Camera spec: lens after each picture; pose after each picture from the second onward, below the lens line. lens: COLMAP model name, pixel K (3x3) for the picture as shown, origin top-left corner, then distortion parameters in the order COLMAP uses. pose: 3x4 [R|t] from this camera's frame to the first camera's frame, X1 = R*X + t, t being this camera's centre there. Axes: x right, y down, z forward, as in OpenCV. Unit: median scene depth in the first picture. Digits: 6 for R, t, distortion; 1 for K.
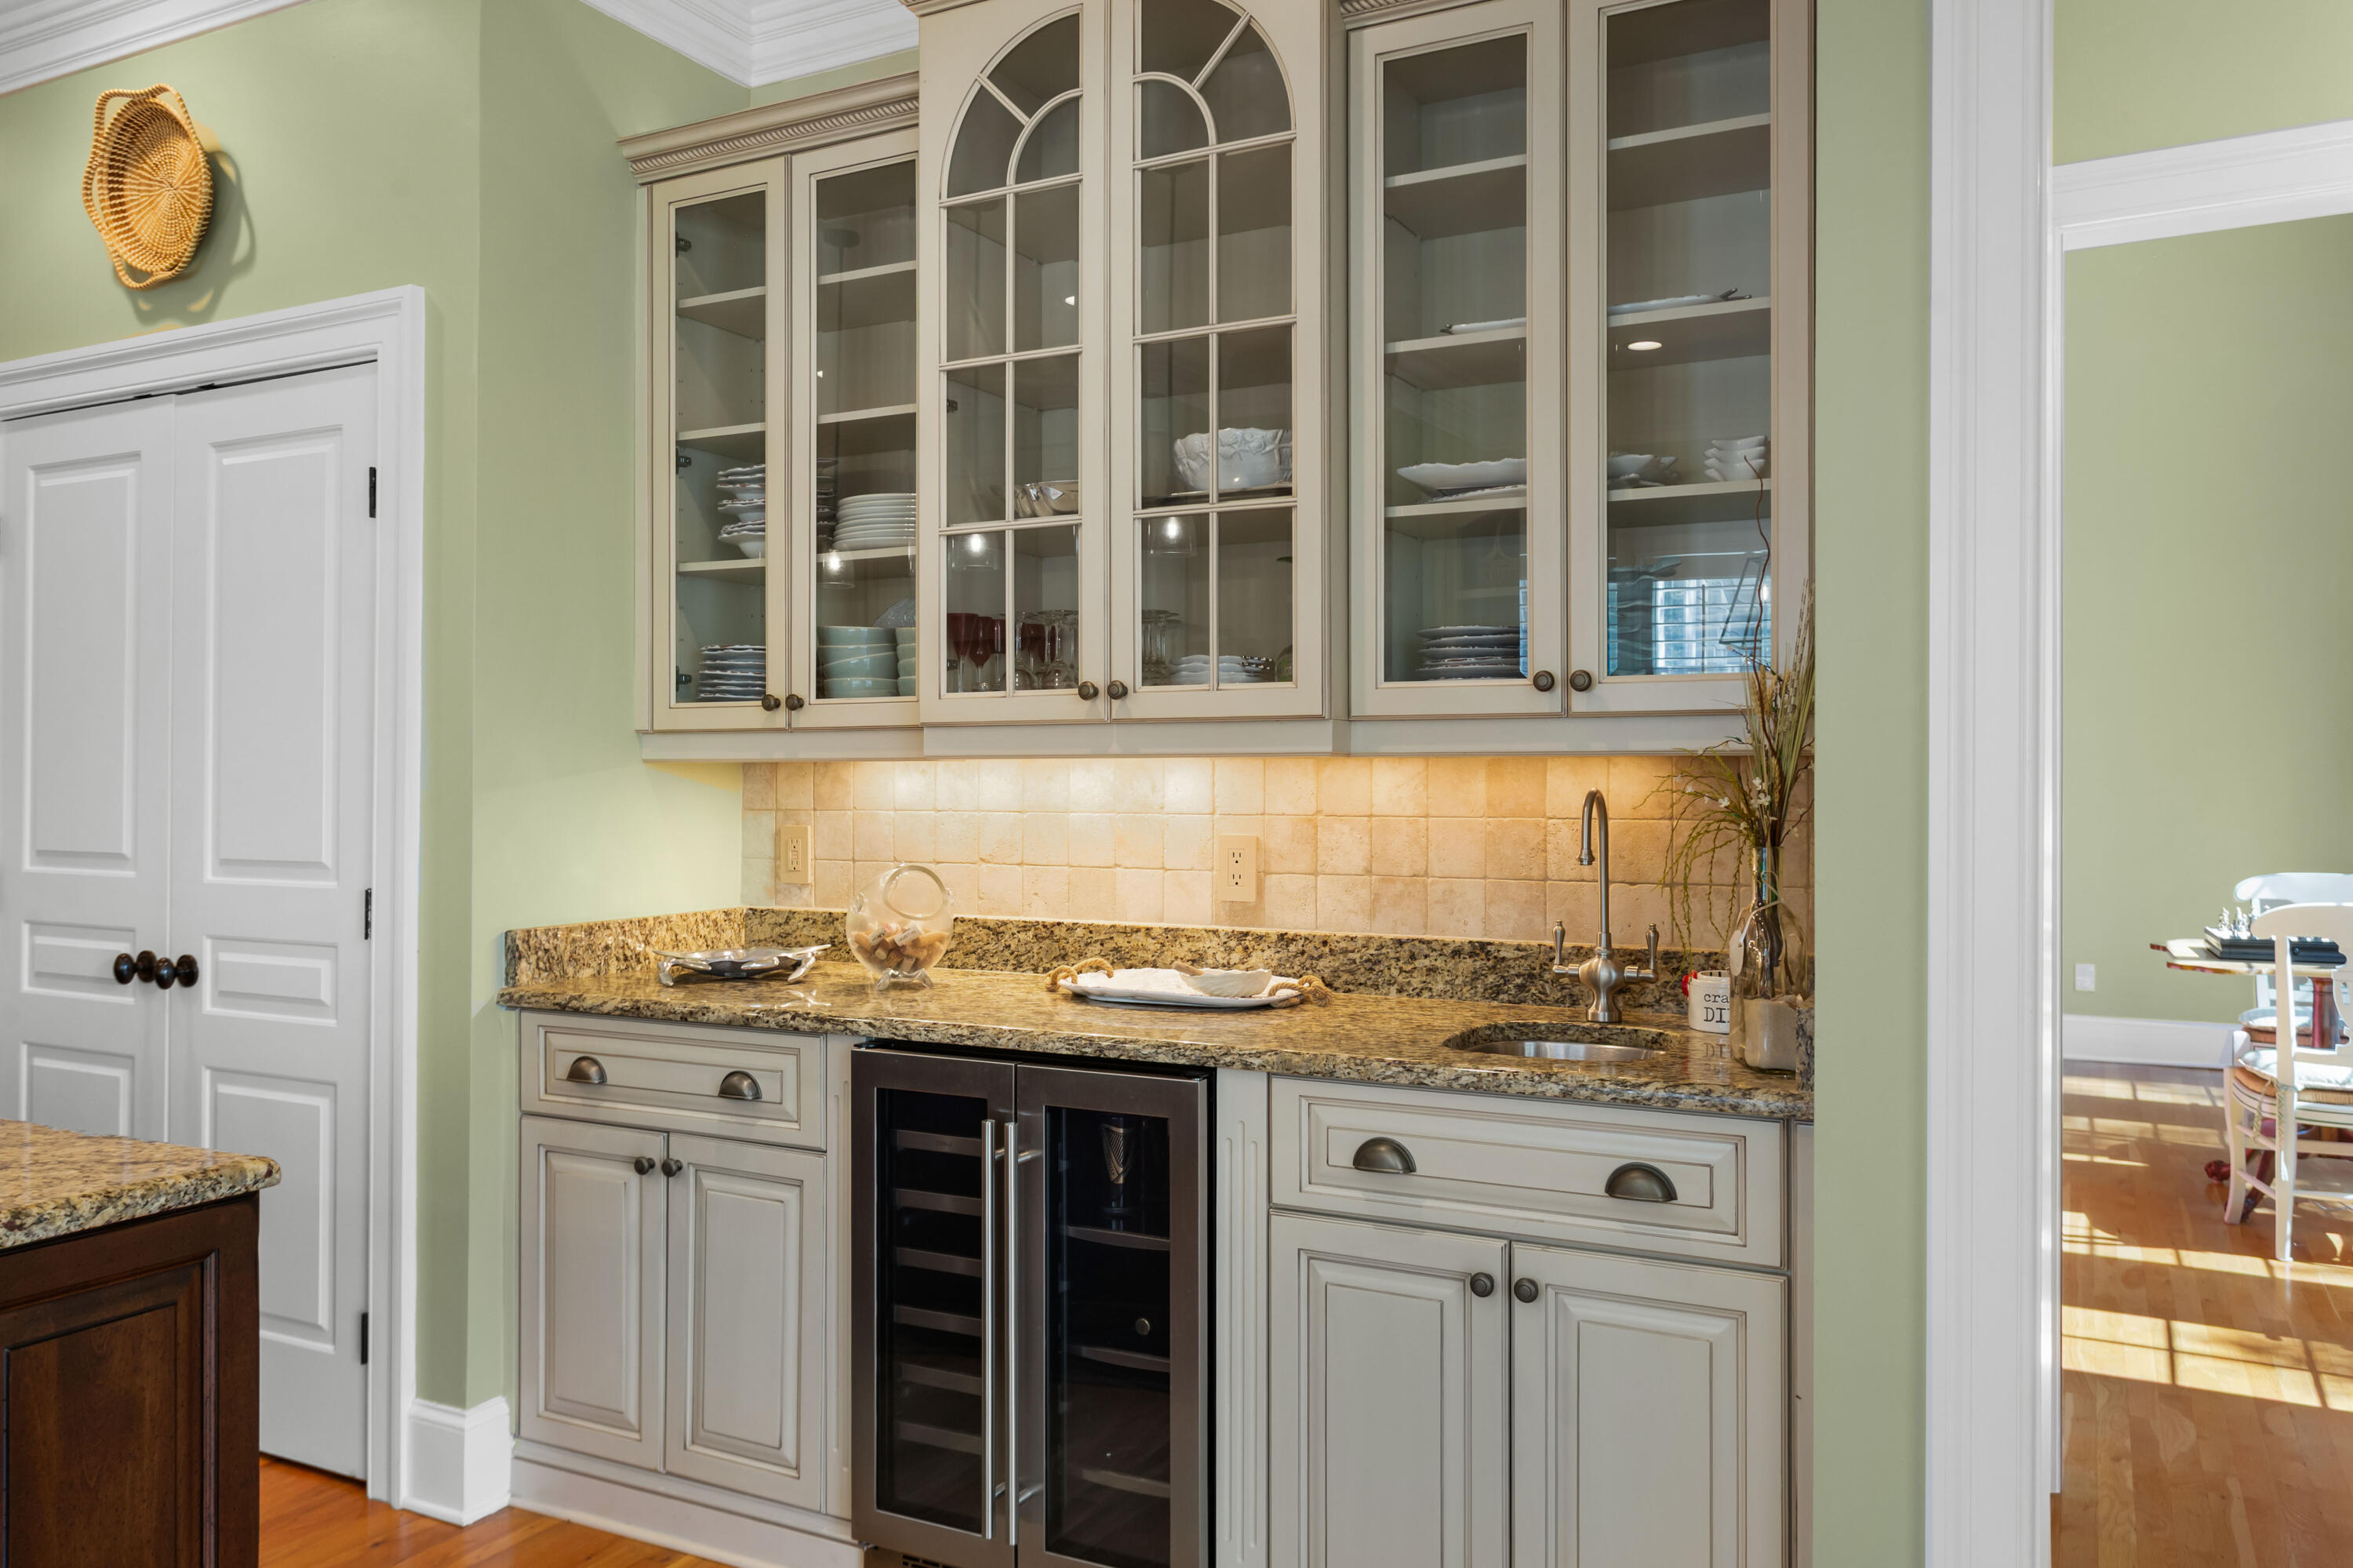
lens RADIAL K [[1689.4, 0, 1240.9], [0, 1689.4, 781.3], [0, 0, 1]] dist [-0.000768, -0.002307]
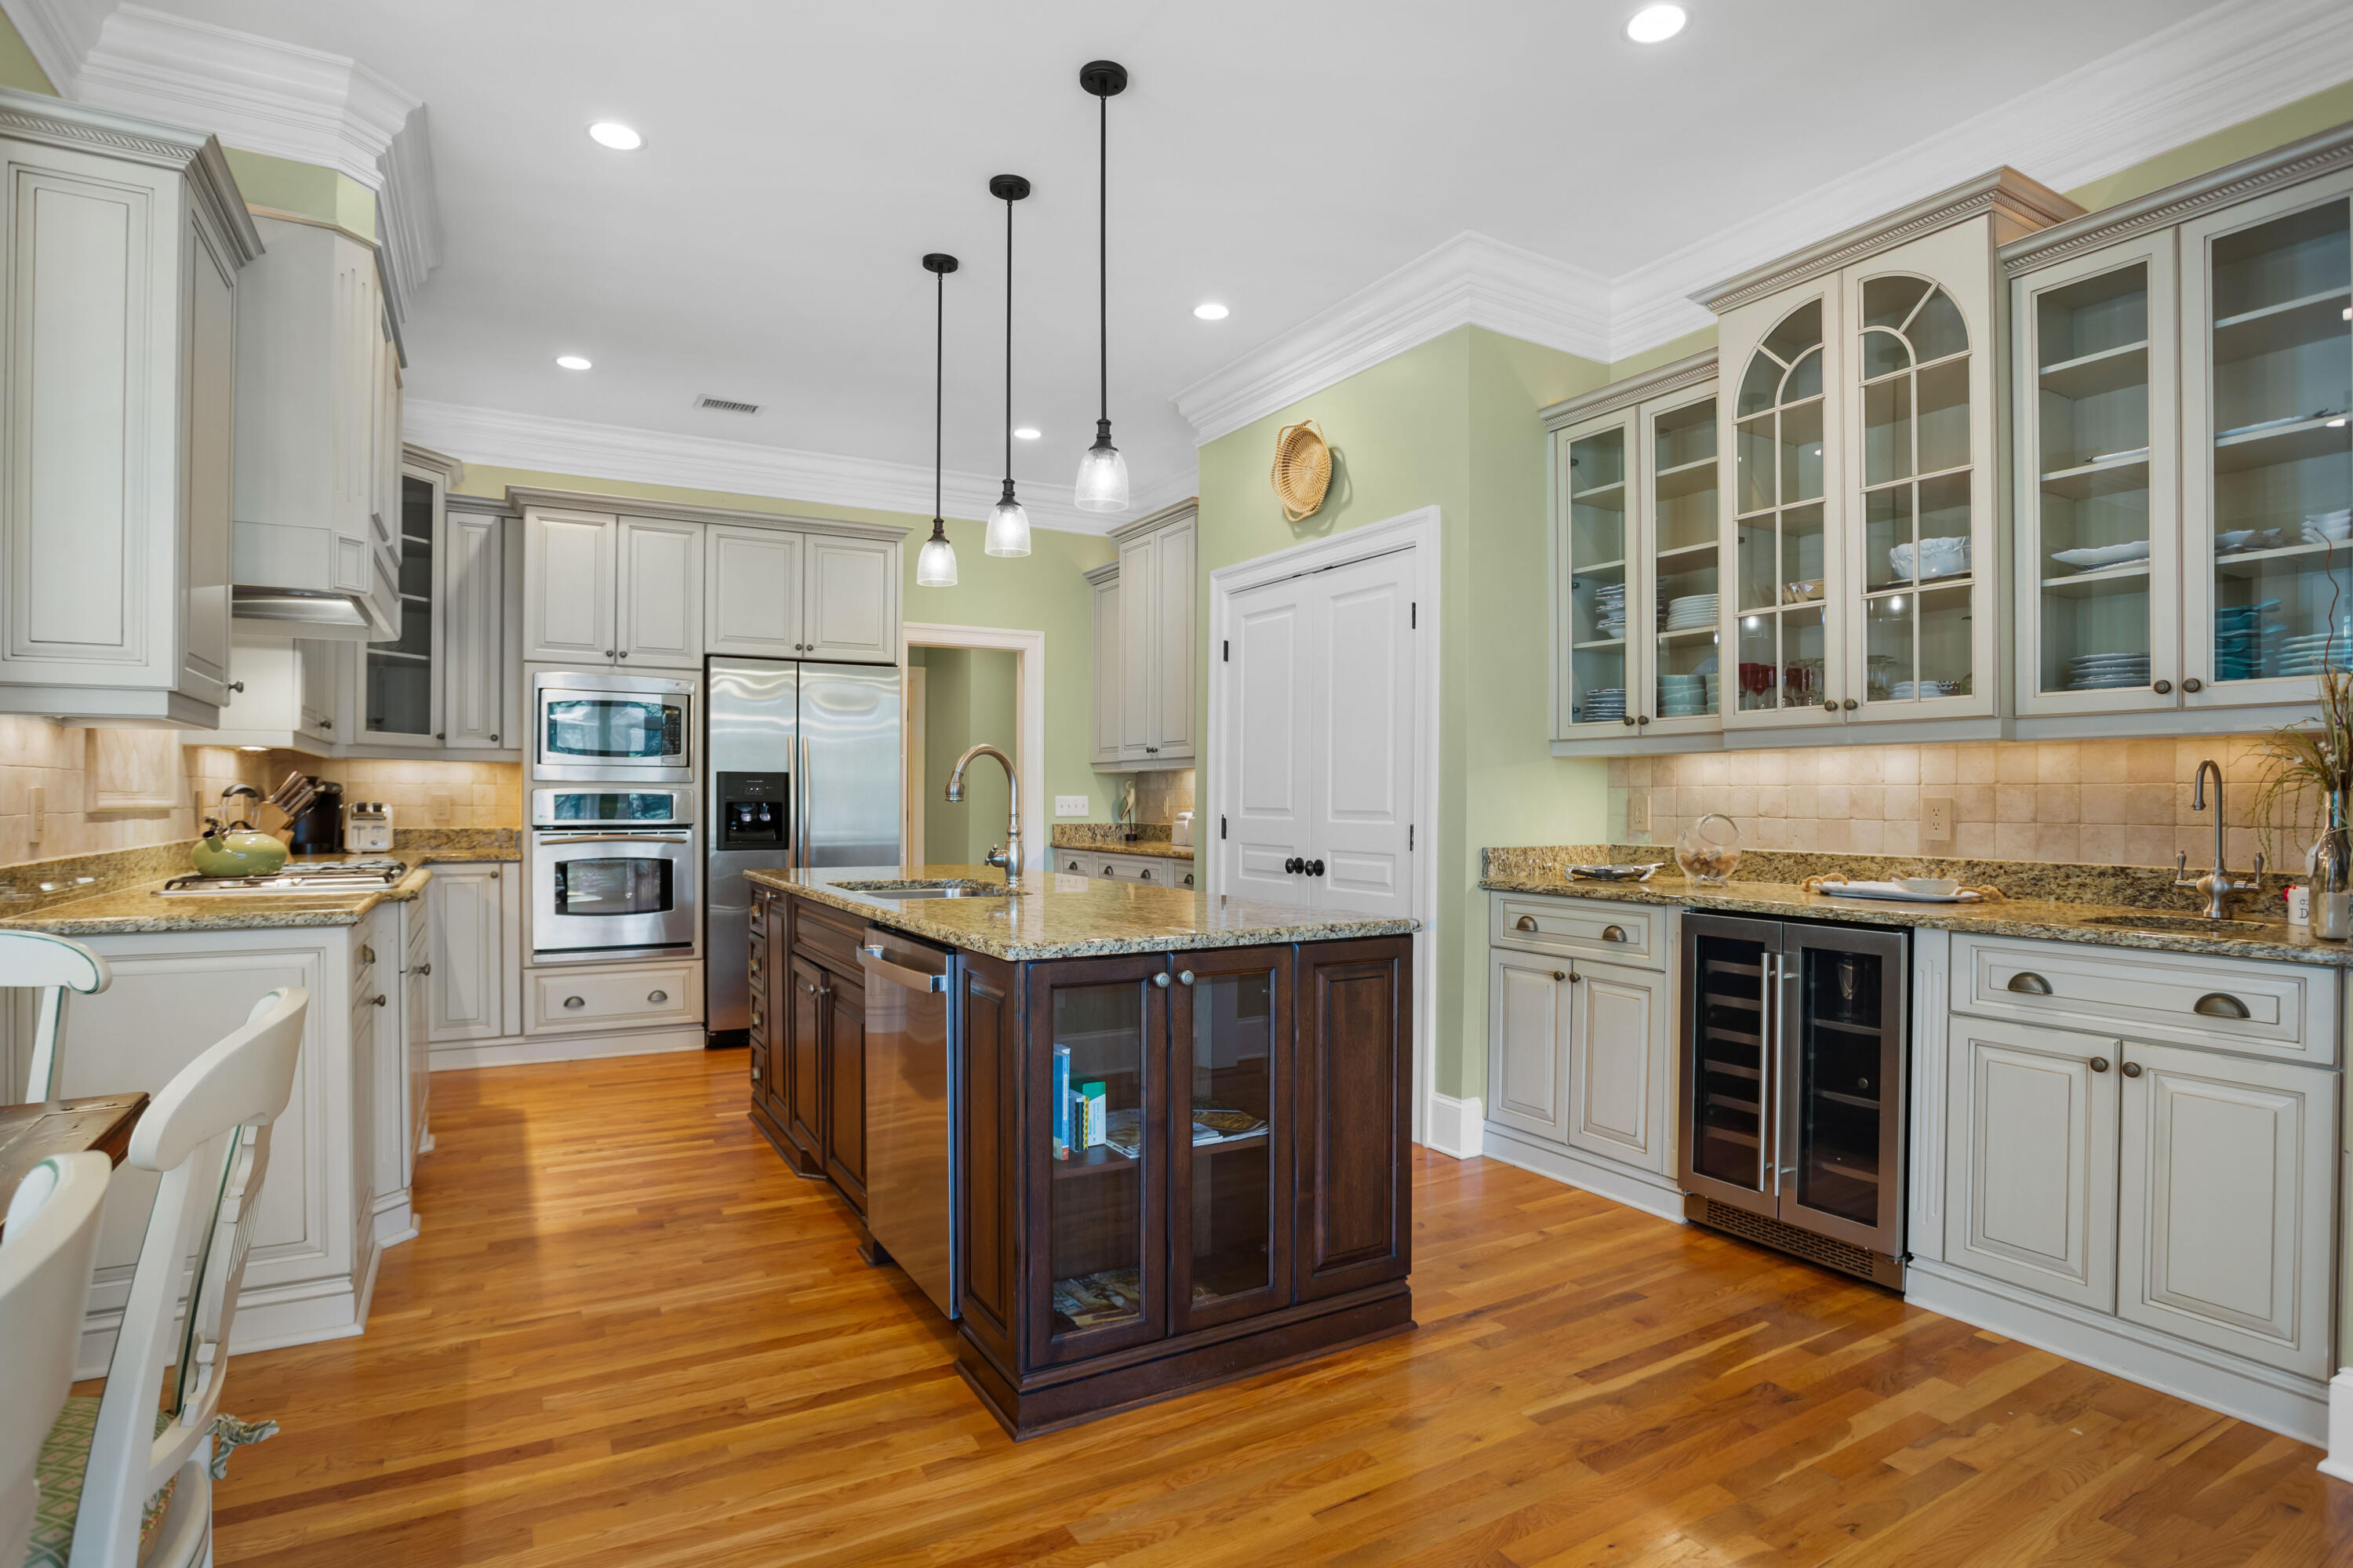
lens RADIAL K [[1208.7, 0, 1185.0], [0, 1208.7, 781.3], [0, 0, 1]] dist [-0.068910, 0.029001]
pose [[0.829236, 0.001062, -0.558897, 0.032969], [-0.011359, 0.999824, -0.014954, 0.042987], [0.558783, 0.018749, 0.829102, -0.298808]]
